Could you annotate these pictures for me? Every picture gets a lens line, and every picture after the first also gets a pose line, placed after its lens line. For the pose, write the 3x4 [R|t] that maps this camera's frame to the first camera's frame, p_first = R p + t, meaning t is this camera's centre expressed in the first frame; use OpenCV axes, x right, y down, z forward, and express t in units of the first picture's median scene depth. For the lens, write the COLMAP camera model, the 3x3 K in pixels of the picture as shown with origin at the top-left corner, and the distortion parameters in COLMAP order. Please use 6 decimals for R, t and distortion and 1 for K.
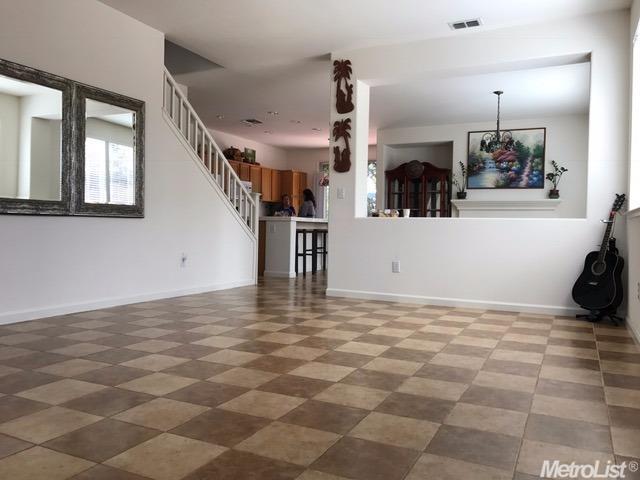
lens RADIAL K [[526.9, 0, 316.3], [0, 526.9, 233.2], [0, 0, 1]] dist [0.040739, -0.039372]
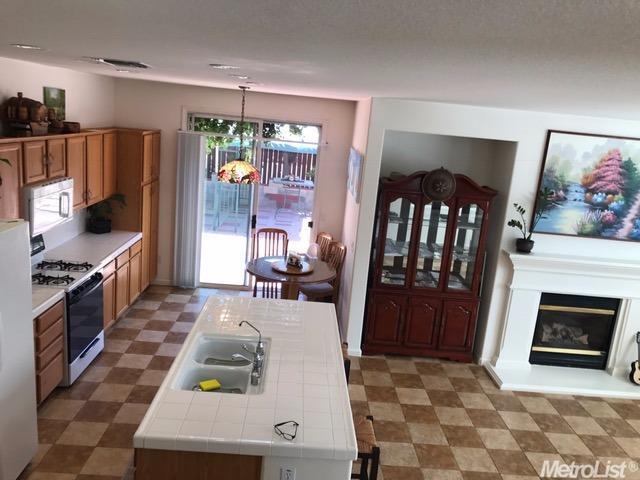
lens RADIAL K [[526.9, 0, 316.6], [0, 526.9, 234.7], [0, 0, 1]] dist [0.040739, -0.039372]
pose [[0.886250, -0.044396, 0.461075, -0.185692], [-0.066233, 0.973022, 0.220999, -0.201283], [-0.458448, -0.226399, 0.859401, 0.651982]]
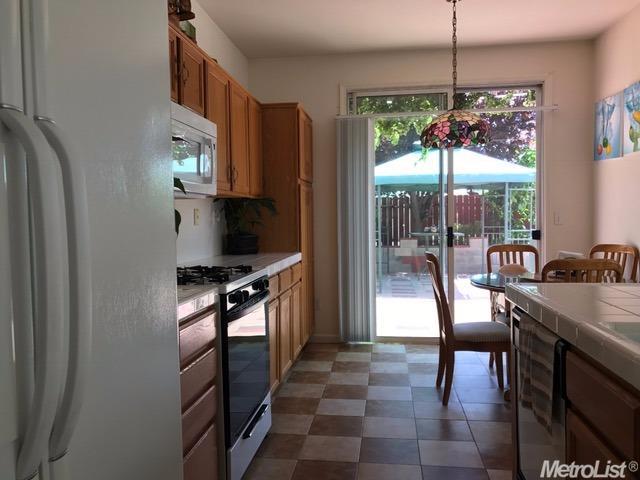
lens RADIAL K [[526.9, 0, 329.0], [0, 526.9, 228.6], [0, 0, 1]] dist [0.040739, -0.039372]
pose [[0.940820, -0.042403, 0.336245, -0.200200], [0.037735, 0.999079, 0.020409, -0.060773], [-0.336801, -0.006513, 0.941553, 0.918529]]
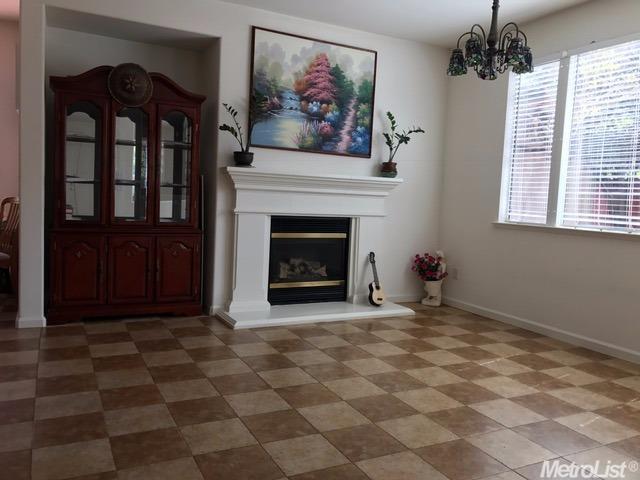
lens RADIAL K [[526.9, 0, 318.4], [0, 526.9, 235.8], [0, 0, 1]] dist [0.040739, -0.039372]
pose [[0.603870, -0.049796, 0.795526, -0.070762], [-0.026515, 0.996239, 0.082487, -0.045541], [-0.796641, -0.070904, 0.600279, 0.685536]]
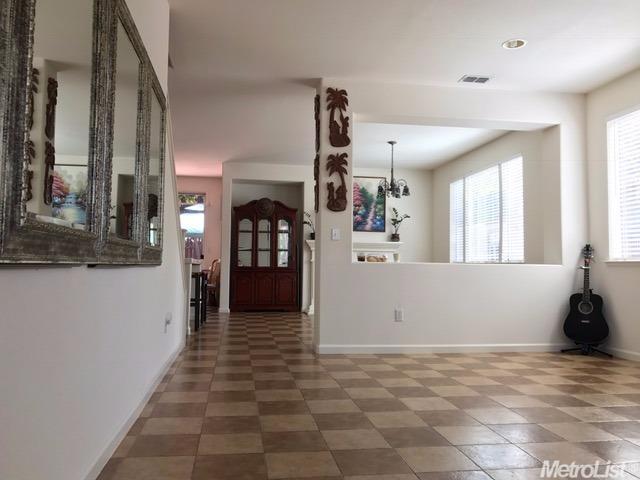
lens RADIAL K [[526.9, 0, 314.9], [0, 526.9, 231.7], [0, 0, 1]] dist [0.040739, -0.039372]
pose [[0.823737, 0.030584, 0.566147, -0.307435], [0.008570, 0.997758, -0.066370, -0.014132], [-0.566907, 0.059523, 0.821628, 0.183155]]
